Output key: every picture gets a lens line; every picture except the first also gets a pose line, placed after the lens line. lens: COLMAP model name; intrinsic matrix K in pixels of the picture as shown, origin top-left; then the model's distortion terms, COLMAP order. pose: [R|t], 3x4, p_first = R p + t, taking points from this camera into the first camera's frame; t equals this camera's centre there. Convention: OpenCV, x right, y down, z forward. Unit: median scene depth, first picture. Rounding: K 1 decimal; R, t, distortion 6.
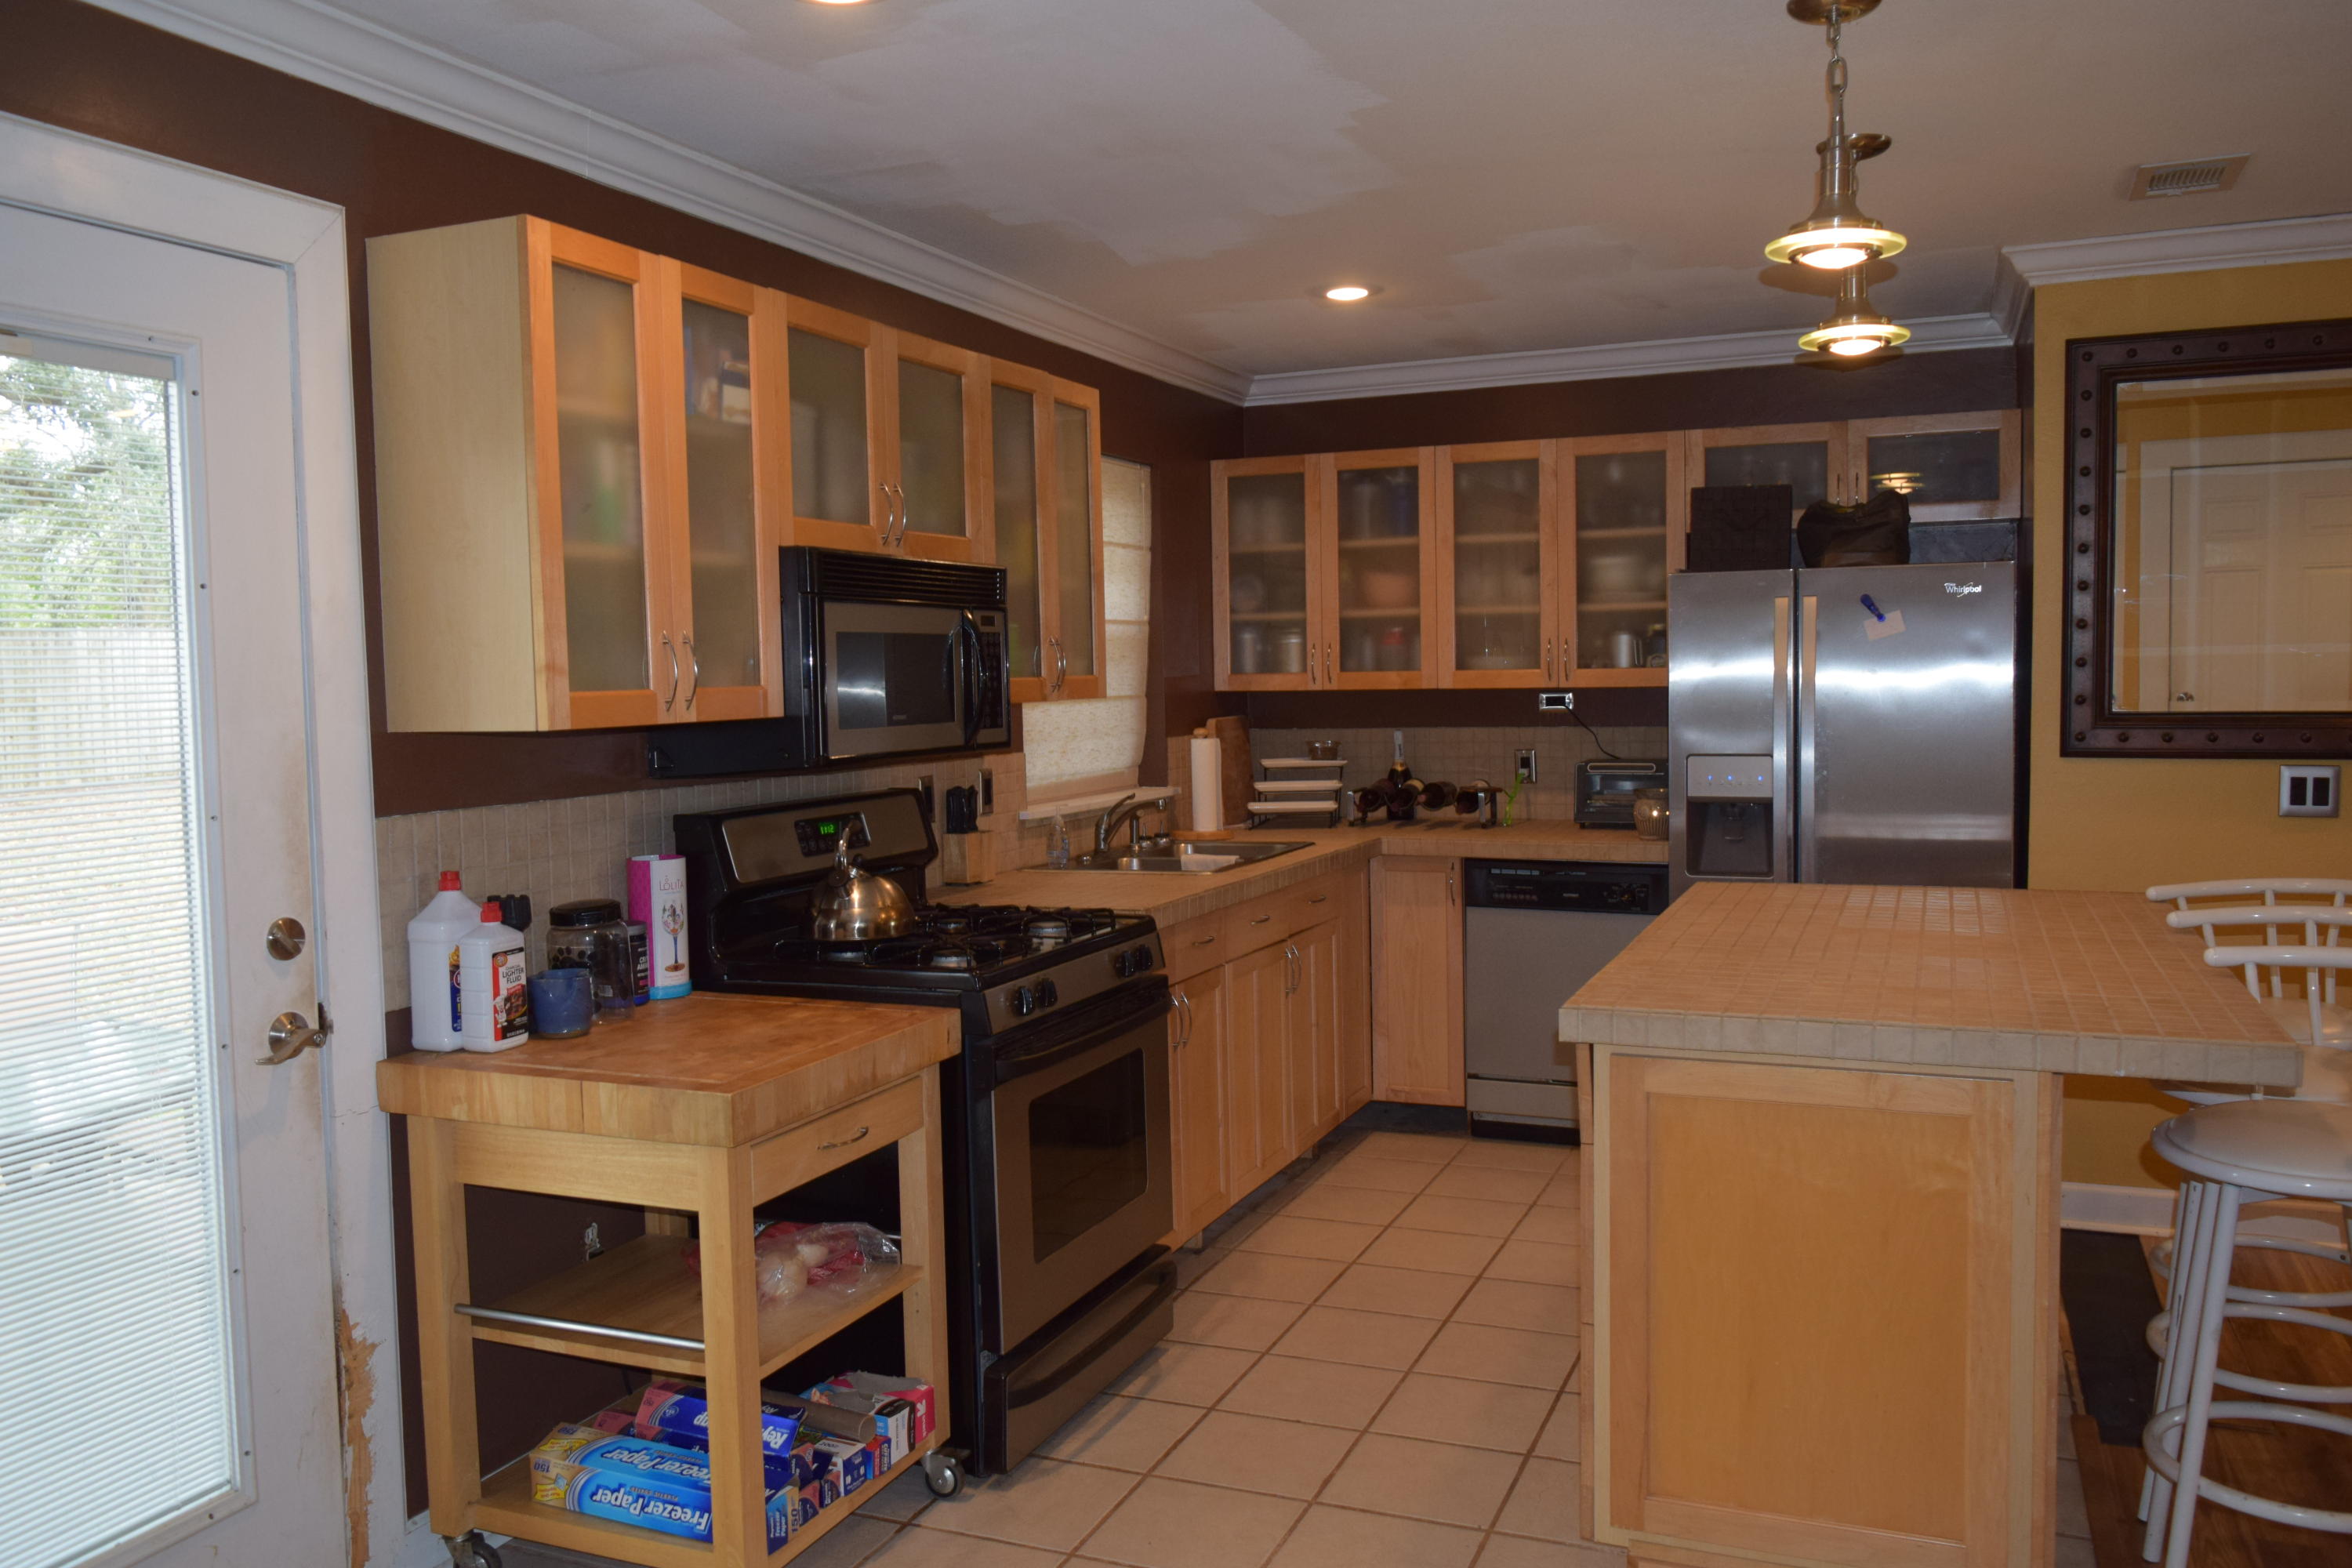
lens RADIAL K [[1819.7, 0, 1175.5], [0, 1819.7, 779.6], [0, 0, 1]] dist [-0.014824, 0.001267]
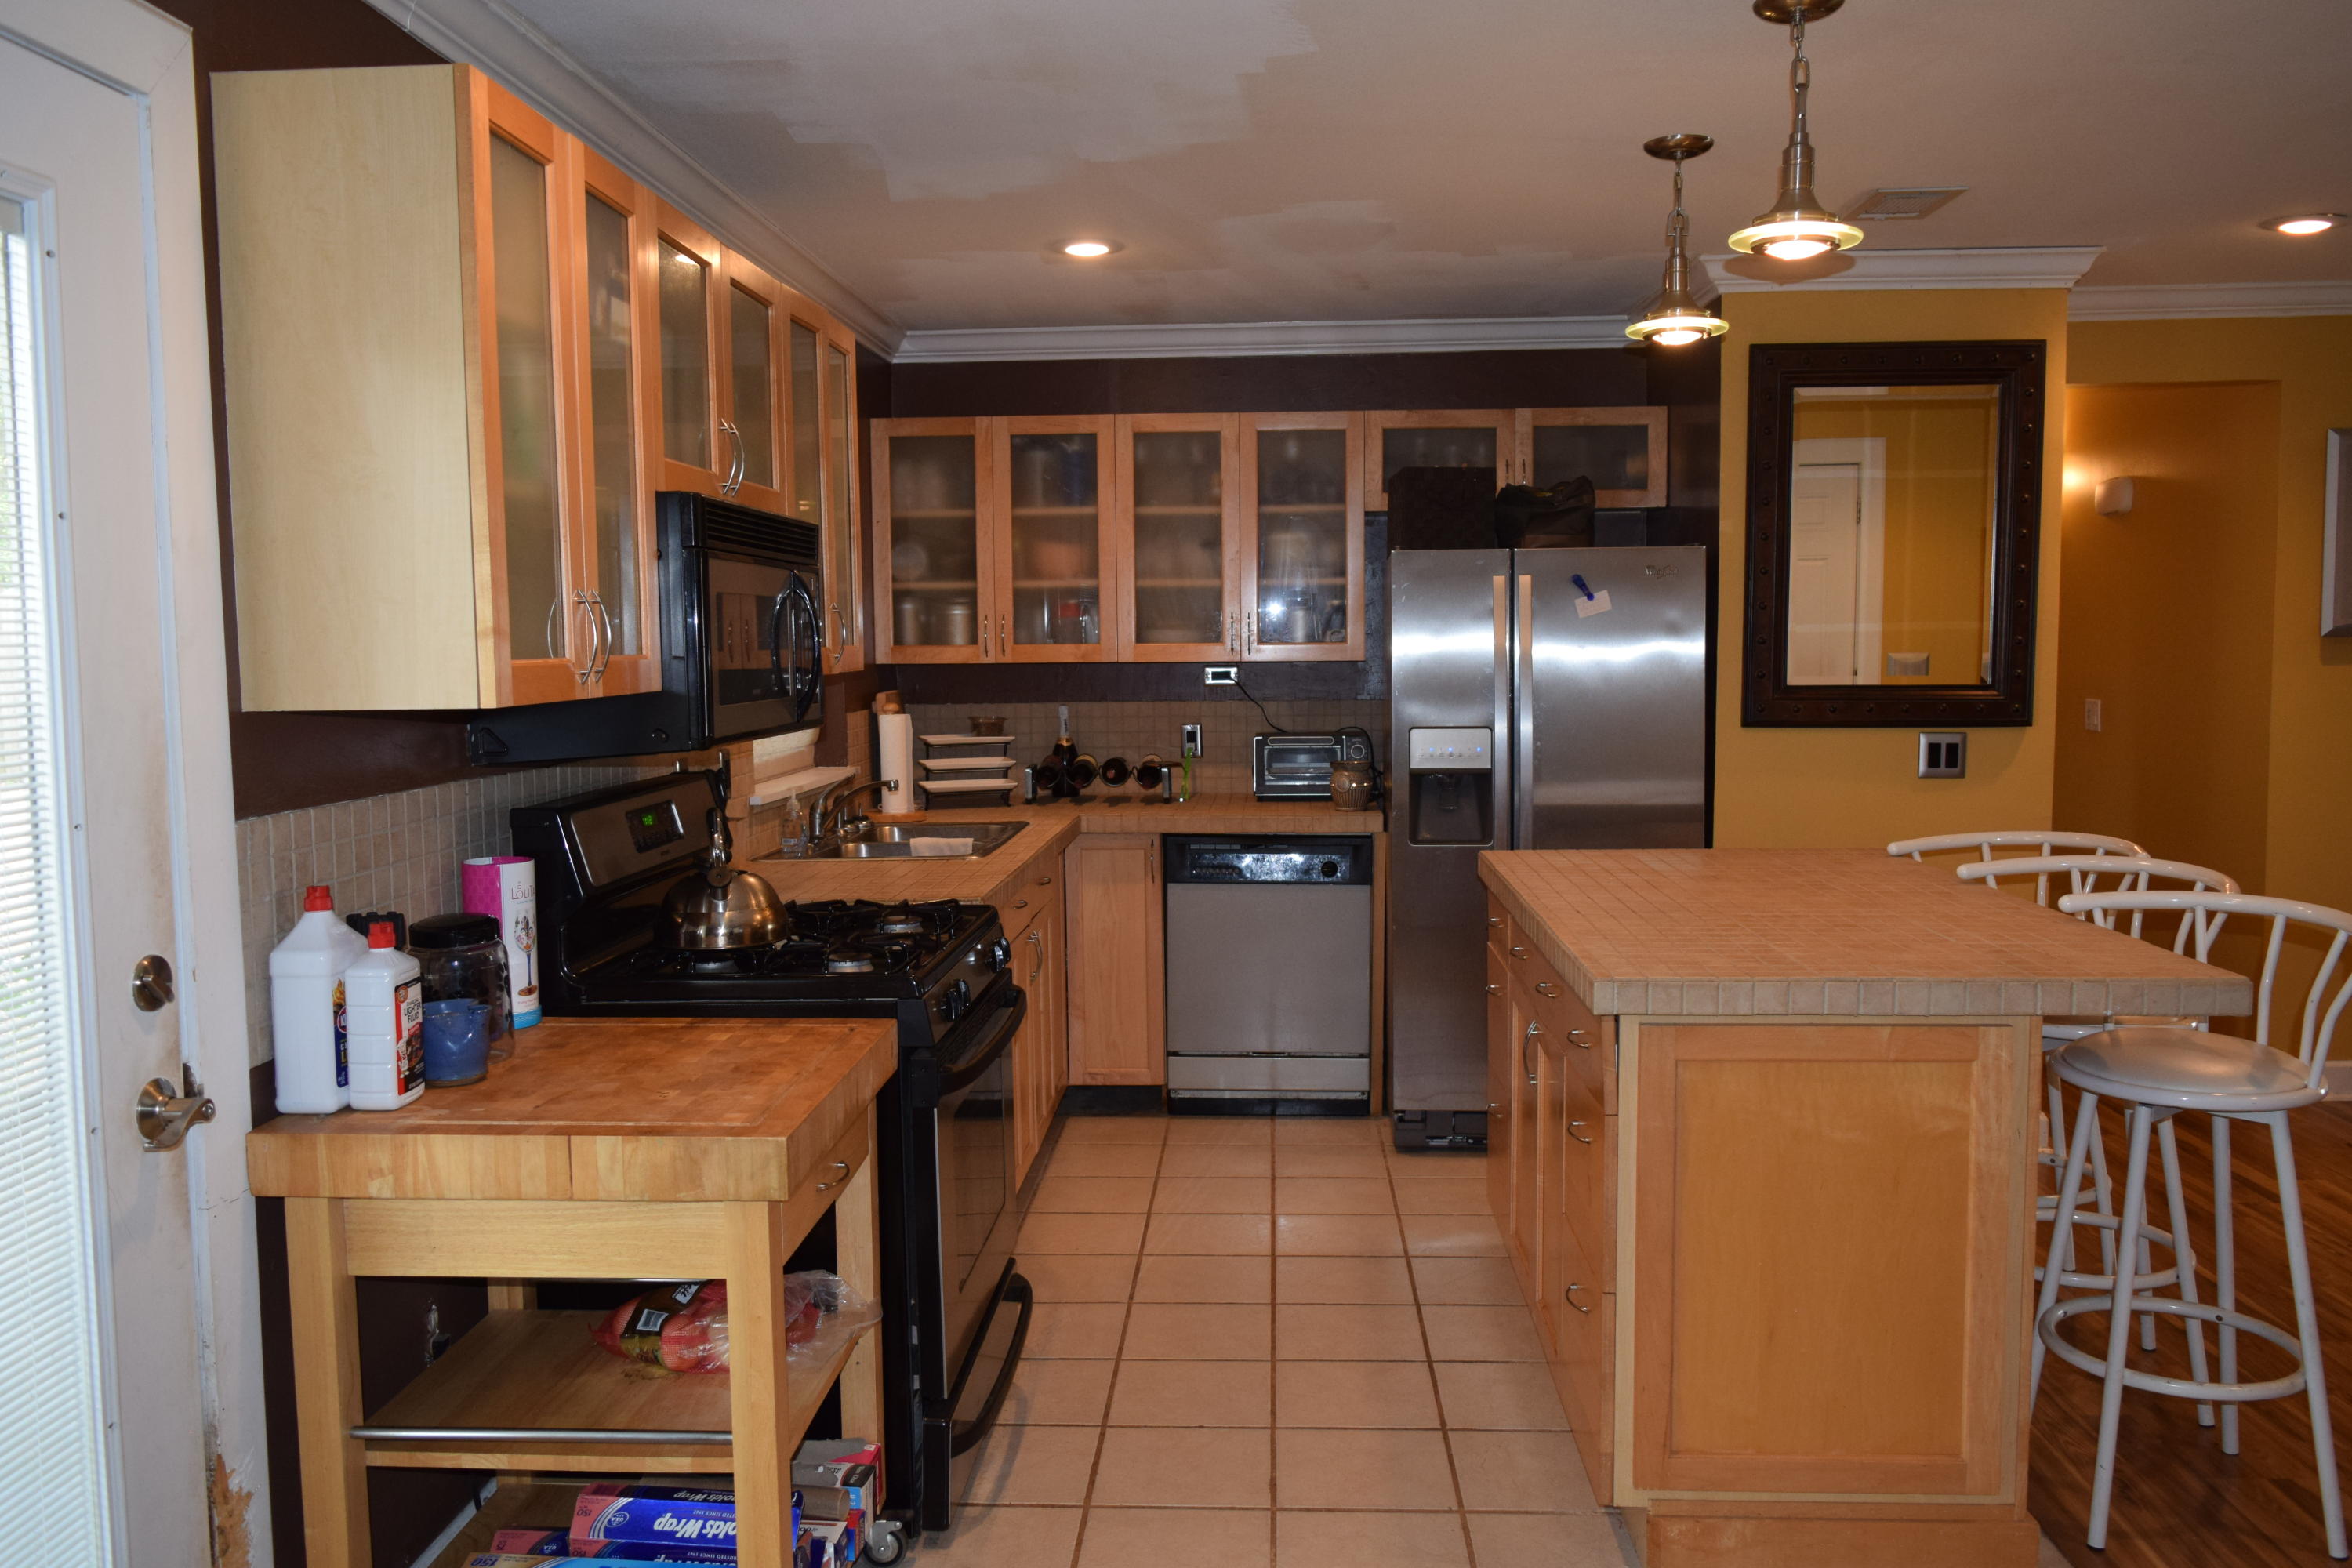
lens RADIAL K [[1819.7, 0, 1175.3], [0, 1819.7, 780.1], [0, 0, 1]] dist [-0.014824, 0.001267]
pose [[0.941707, -0.017923, 0.335955, -0.259590], [0.013288, 0.999782, 0.016089, -0.003019], [-0.336170, -0.010686, 0.941741, 0.106299]]
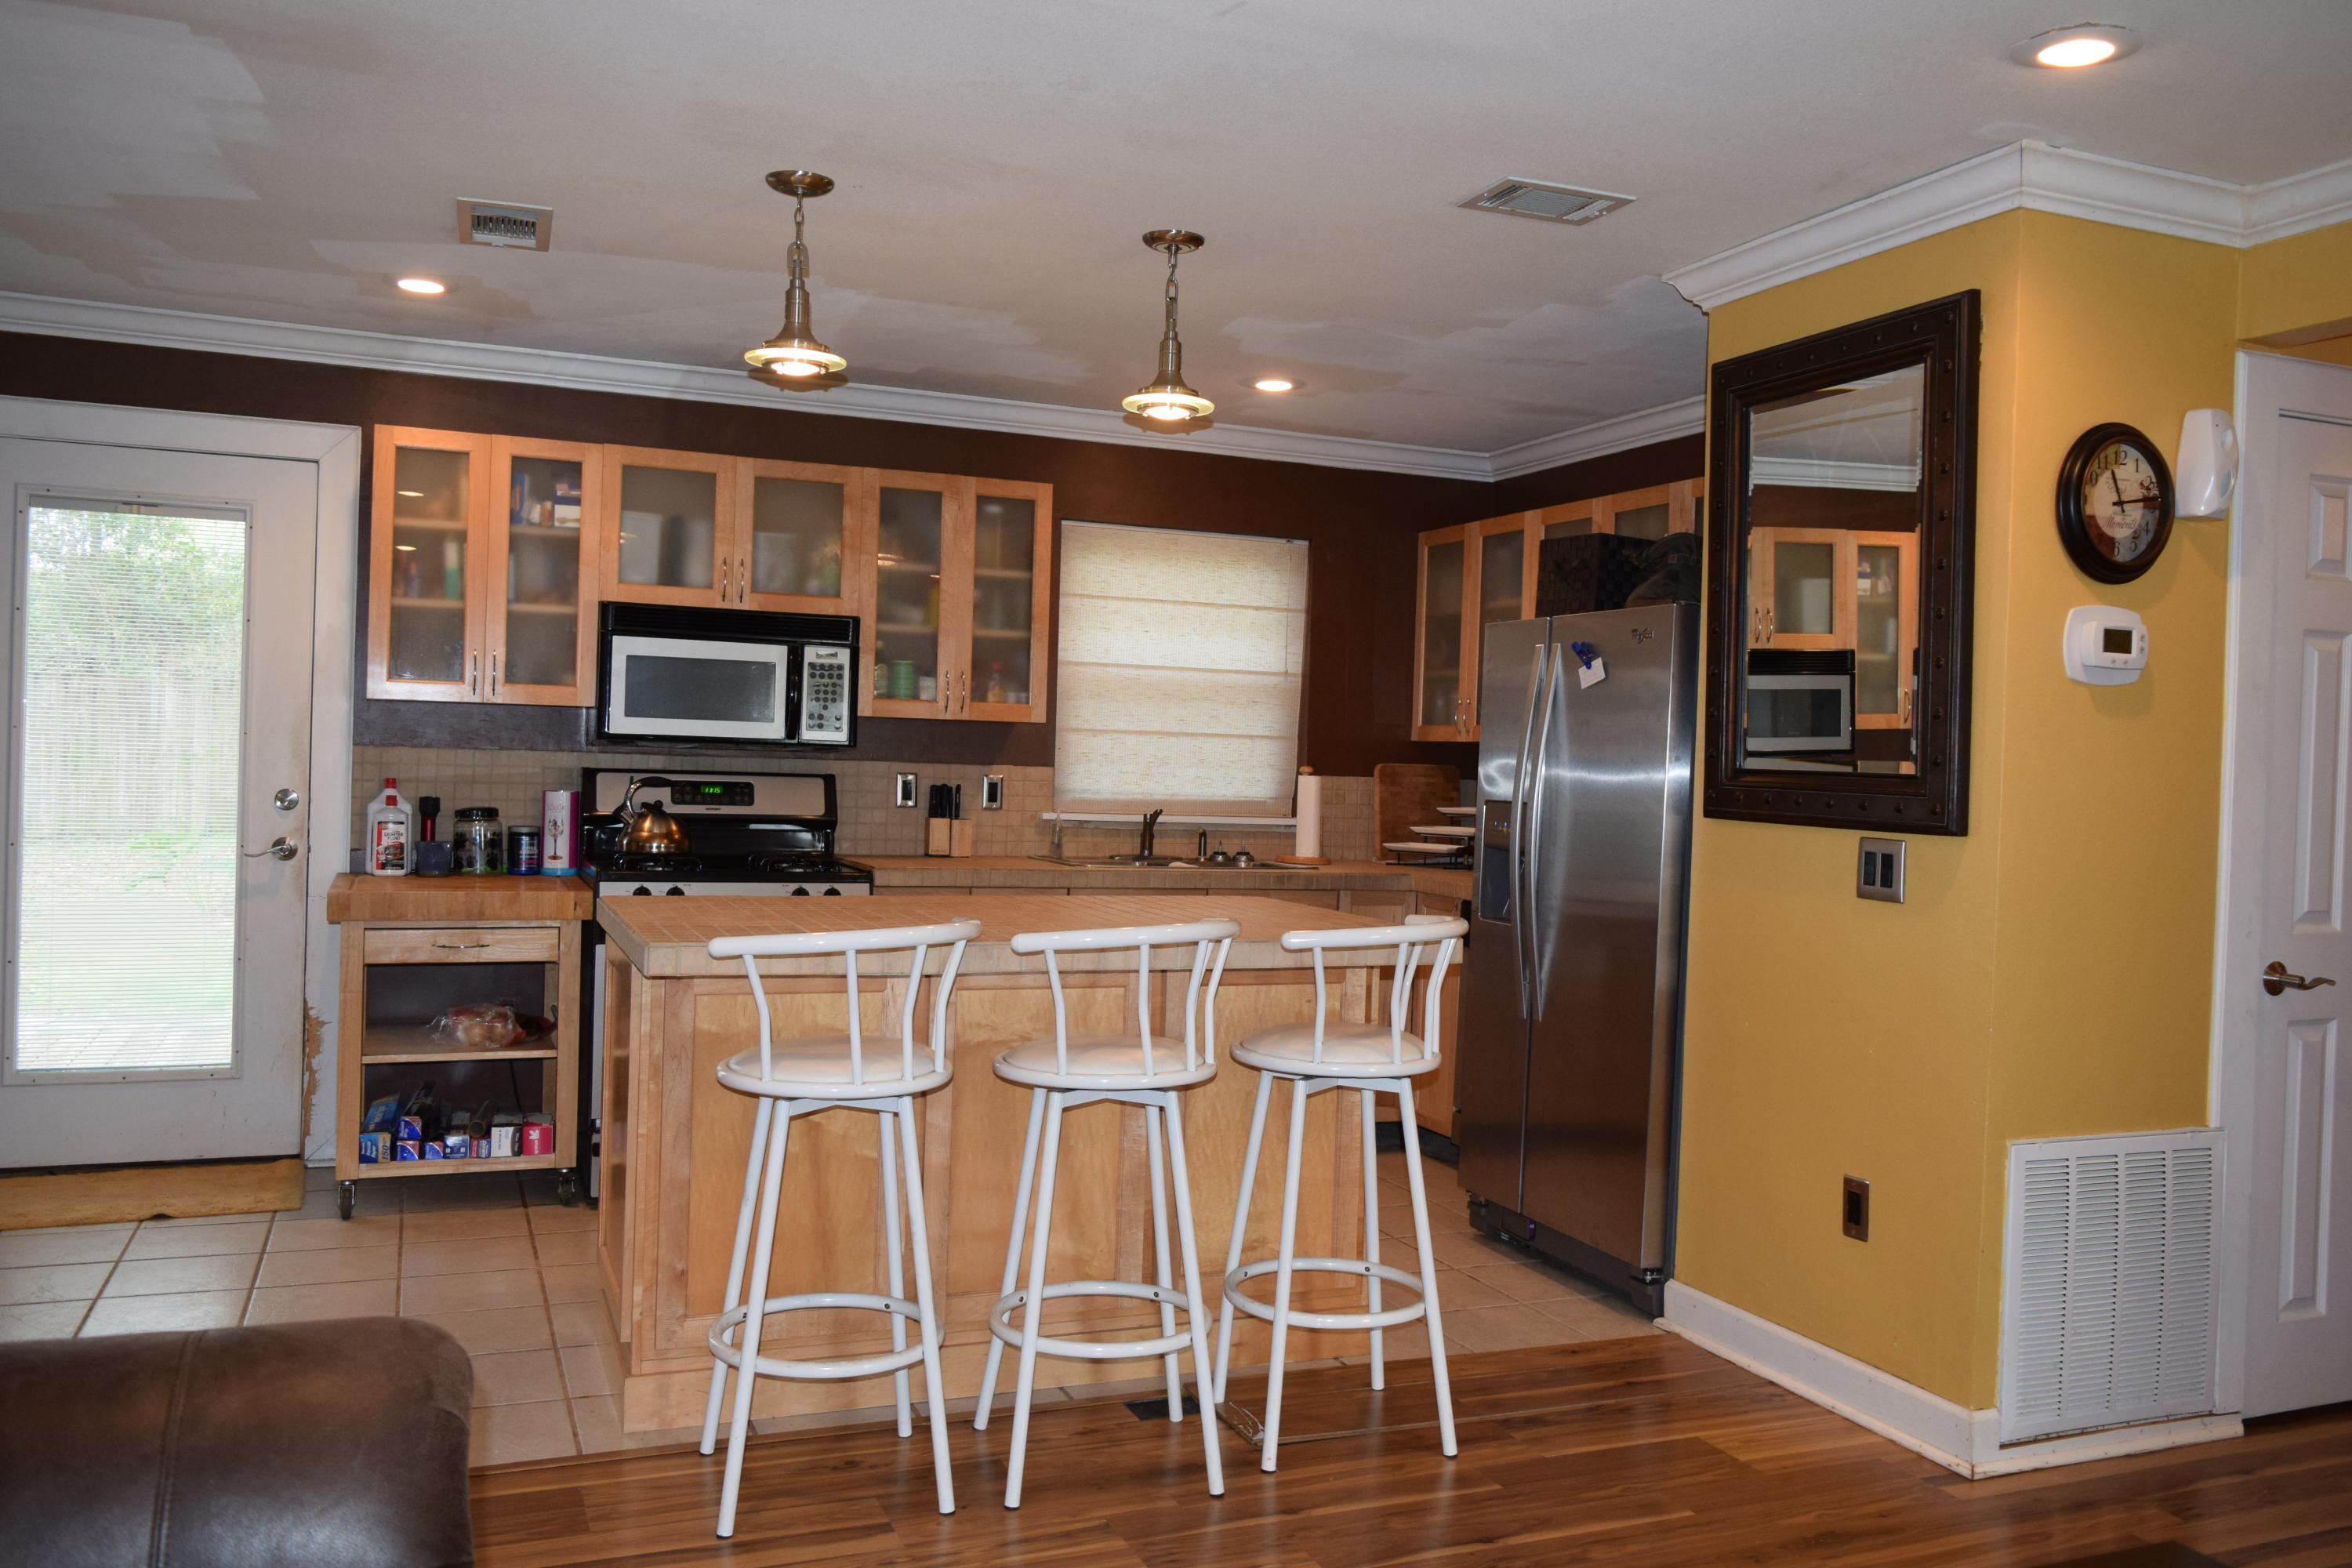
lens RADIAL K [[1819.7, 0, 1176.3], [0, 1819.7, 776.0], [0, 0, 1]] dist [-0.014824, 0.001267]
pose [[0.708806, 0.049452, -0.703668, 1.207272], [-0.088780, 0.995861, -0.019442, 0.011402], [0.699794, 0.076252, 0.710263, 0.209145]]
